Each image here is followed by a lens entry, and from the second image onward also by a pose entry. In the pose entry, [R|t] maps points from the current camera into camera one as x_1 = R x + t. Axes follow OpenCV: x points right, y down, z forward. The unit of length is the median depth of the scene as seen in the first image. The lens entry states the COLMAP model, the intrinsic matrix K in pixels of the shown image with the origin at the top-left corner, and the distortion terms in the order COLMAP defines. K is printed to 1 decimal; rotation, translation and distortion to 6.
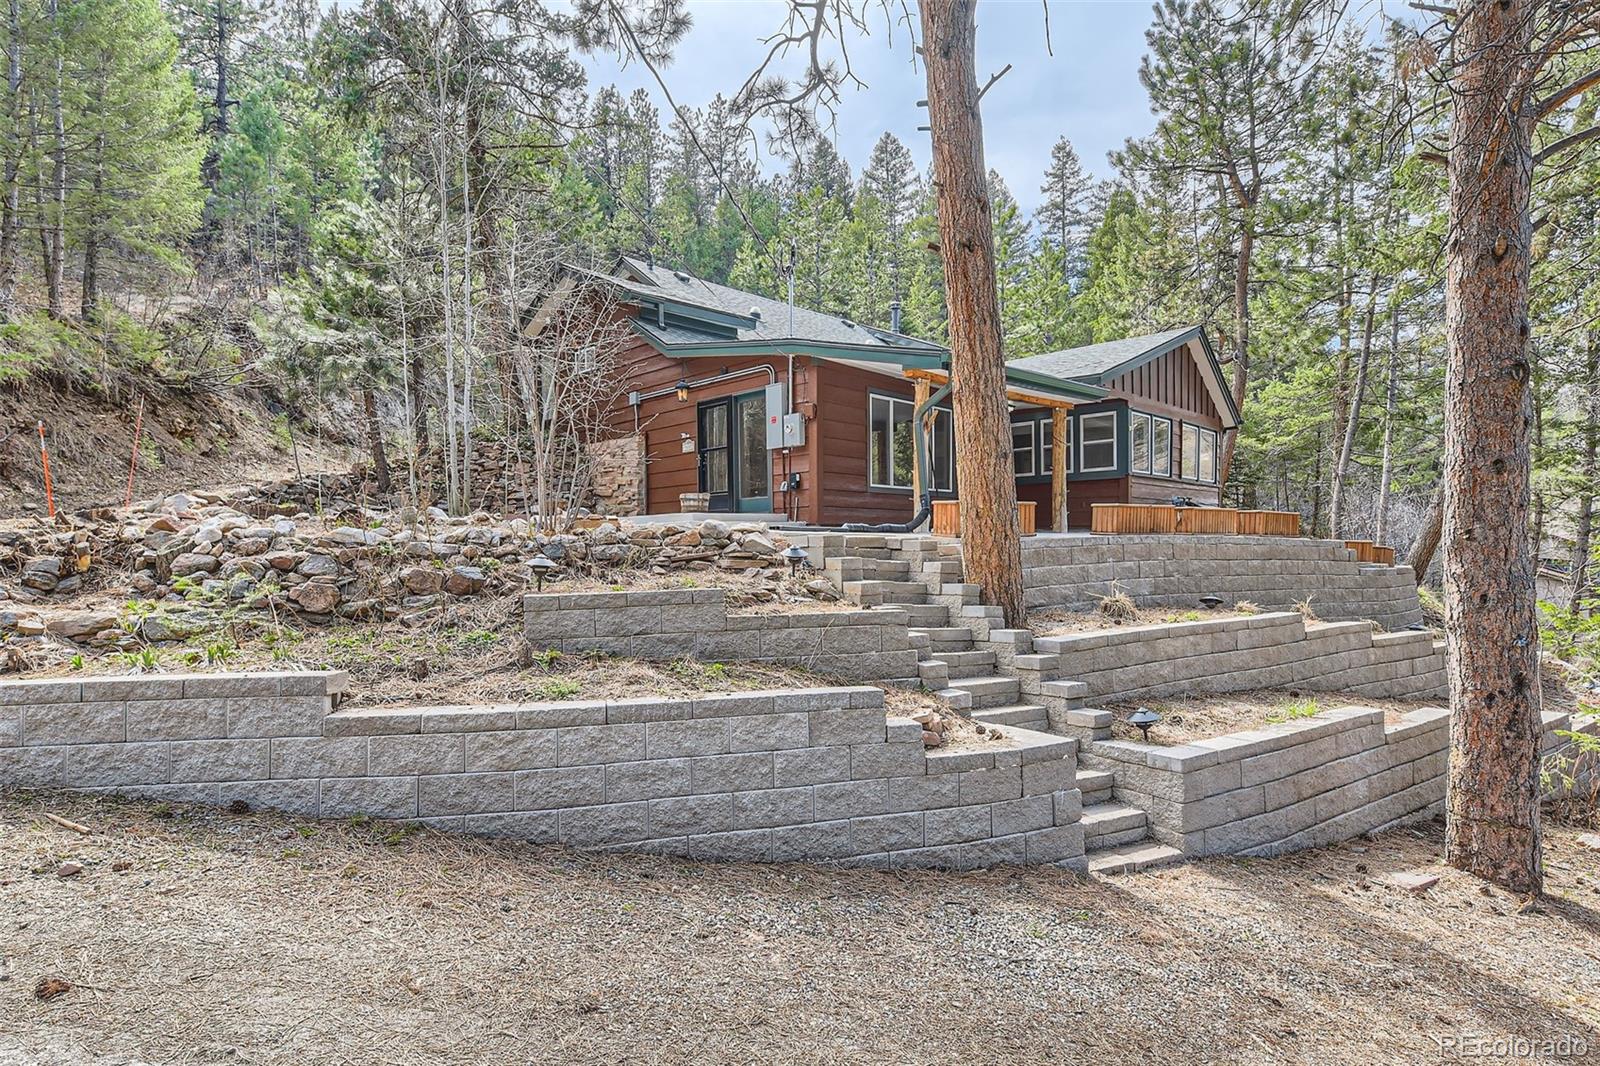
lens RADIAL K [[762.6, 0, 794.0], [0, 762.6, 563.4], [0, 0, 1]] dist [0.003690, 0.000274]
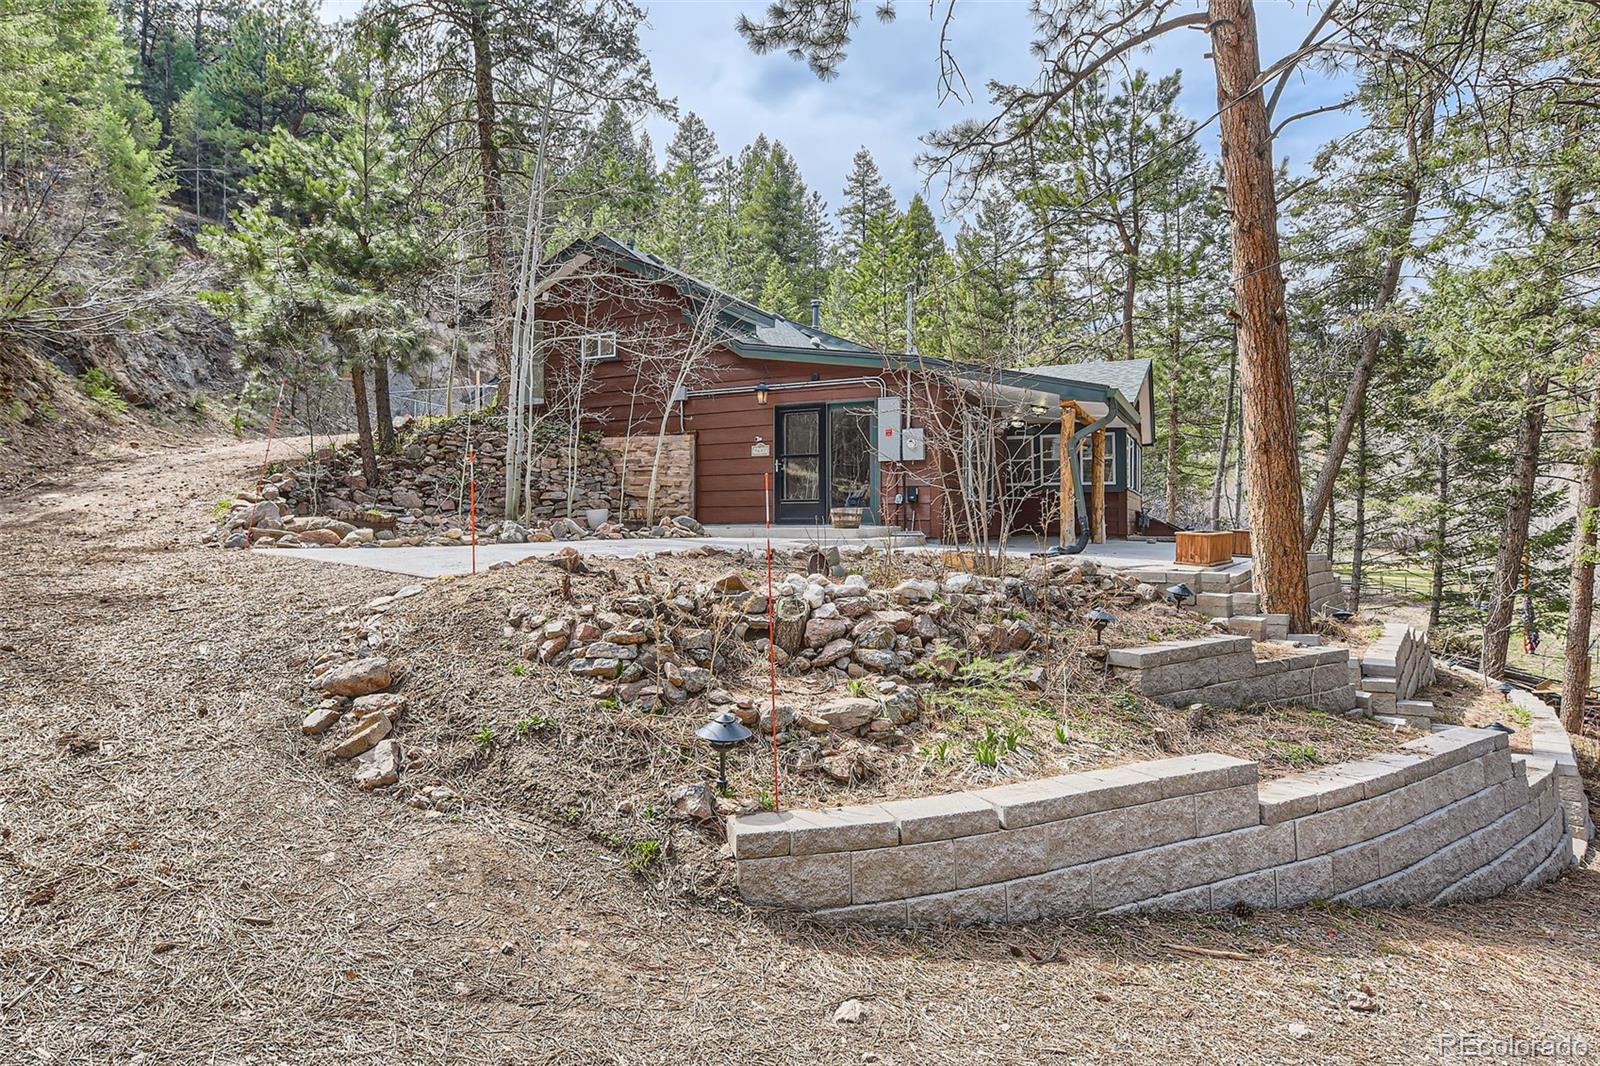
lens RADIAL K [[785.8, 0, 797.4], [0, 785.8, 507.5], [0, 0, 1]] dist [0.001714, 0.000281]
pose [[0.949467, 0.016188, 0.313448, -0.376004], [-0.002486, 0.999026, -0.044064, -0.035530], [-0.313856, 0.041059, 0.948583, 0.048234]]
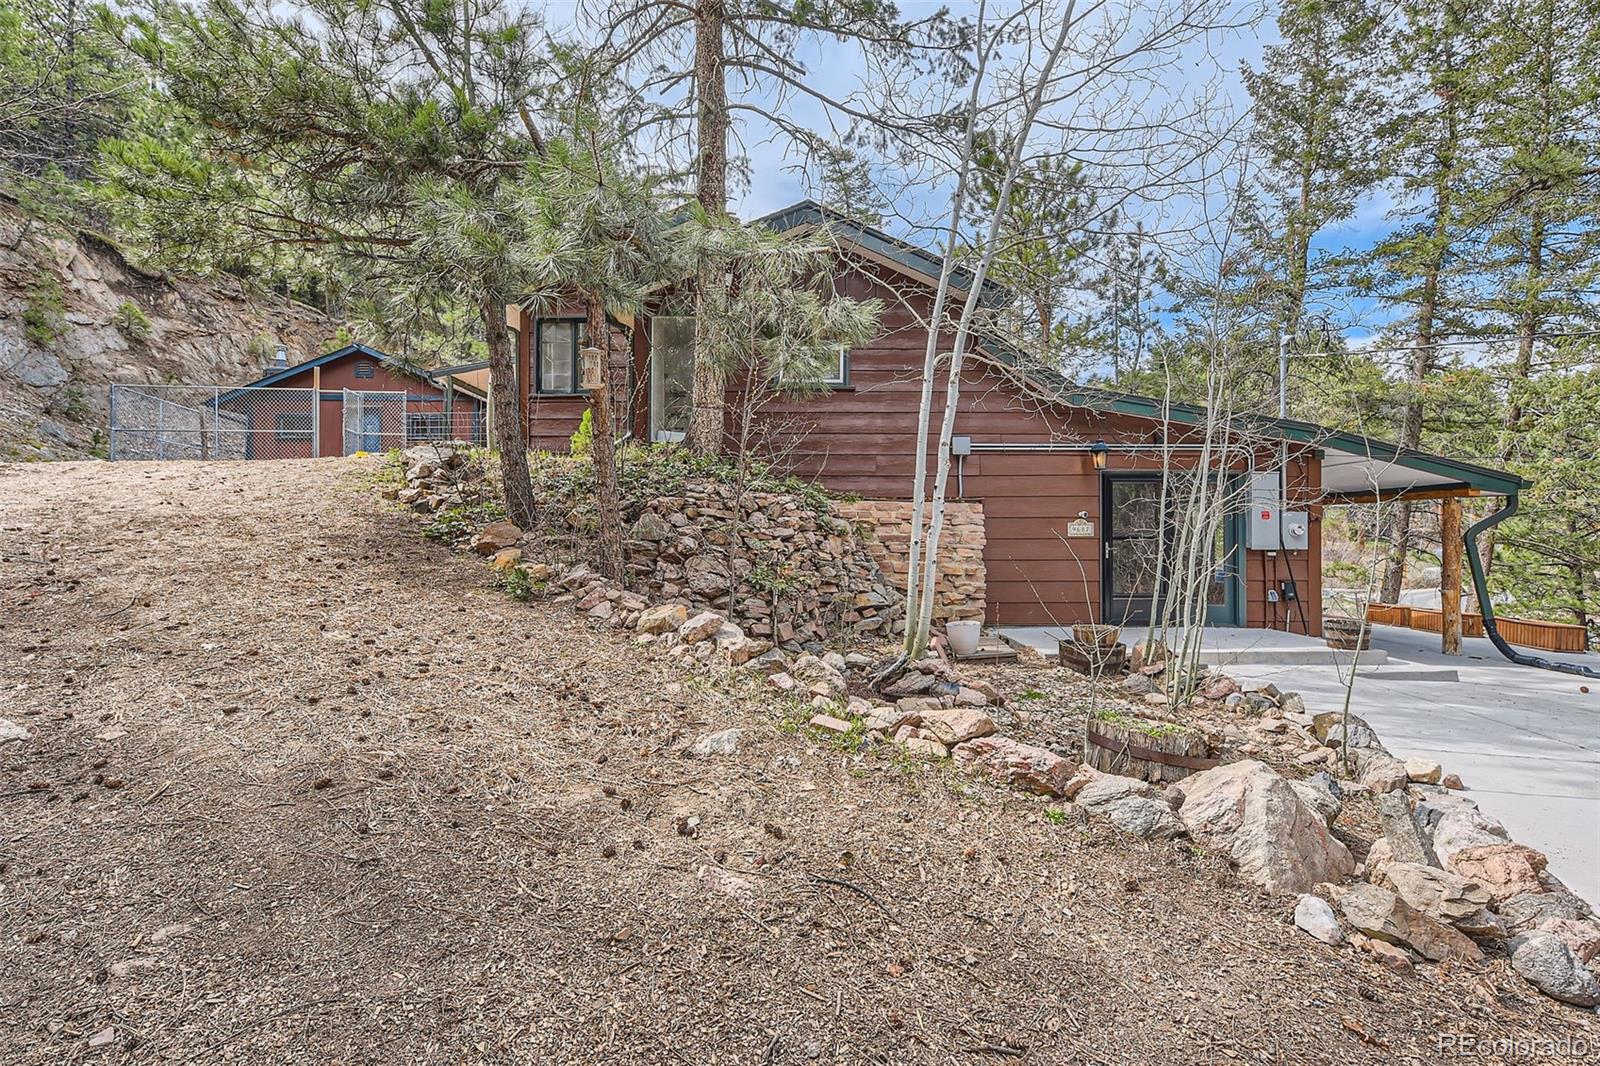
lens RADIAL K [[739.3, 0, 793.3], [0, 739.3, 527.9], [0, 0, 1]] dist [0.002341, -0.000394]
pose [[0.686860, 0.030401, 0.726154, -0.775341], [0.013439, 0.998423, -0.054512, -0.111865], [-0.726666, 0.047201, 0.685368, 0.668246]]
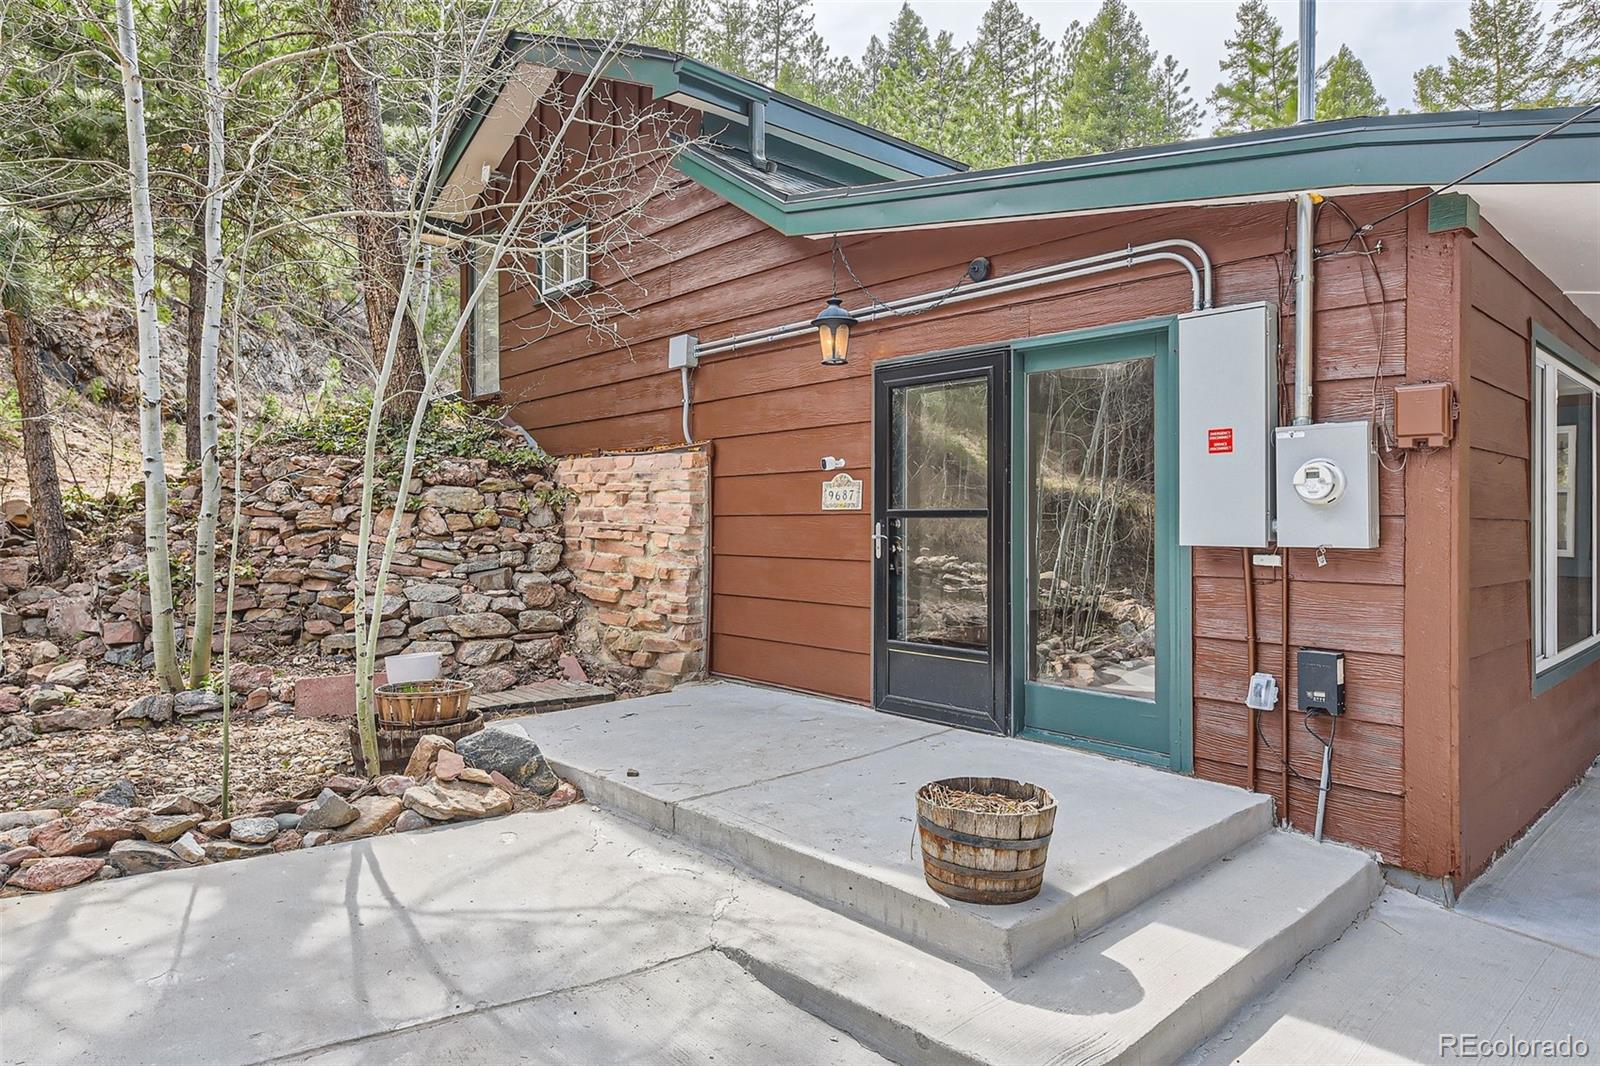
lens RADIAL K [[950.4, 0, 801.3], [0, 950.4, 516.0], [0, 0, 1]] dist [-0.001200, -0.000212]
pose [[0.998771, 0.017319, -0.046442, -0.127624], [-0.019034, 0.999143, -0.036752, -0.119139], [0.045766, 0.037591, 0.998245, 0.536562]]
